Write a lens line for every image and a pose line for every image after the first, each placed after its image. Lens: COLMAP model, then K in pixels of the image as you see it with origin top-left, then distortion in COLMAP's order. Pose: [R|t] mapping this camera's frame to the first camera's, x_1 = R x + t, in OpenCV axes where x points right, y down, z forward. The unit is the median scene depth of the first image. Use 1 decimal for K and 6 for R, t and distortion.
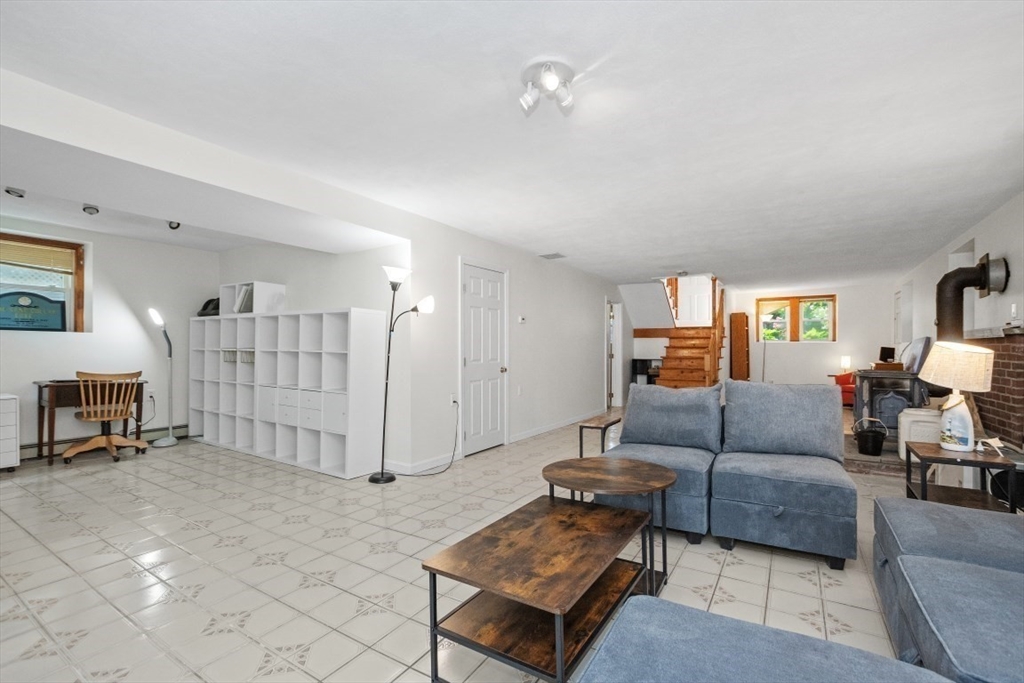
lens RADIAL K [[446.7, 0, 508.6], [0, 446.7, 350.1], [0, 0, 1]] dist [-0.024210, -0.000020]
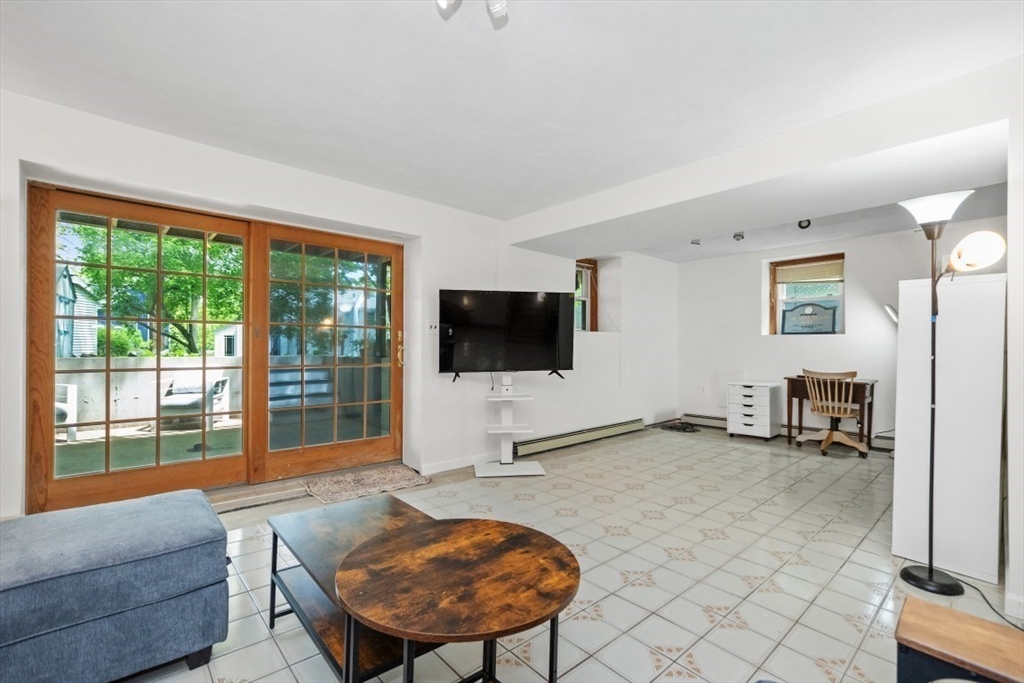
lens RADIAL K [[446.7, 0, 508.6], [0, 446.7, 350.1], [0, 0, 1]] dist [-0.024210, -0.000020]
pose [[-0.276265, -0.001436, -0.961080, 0.342930], [-0.007492, 0.999972, 0.000659, 0.005460], [0.961052, 0.007383, -0.276268, 0.564656]]
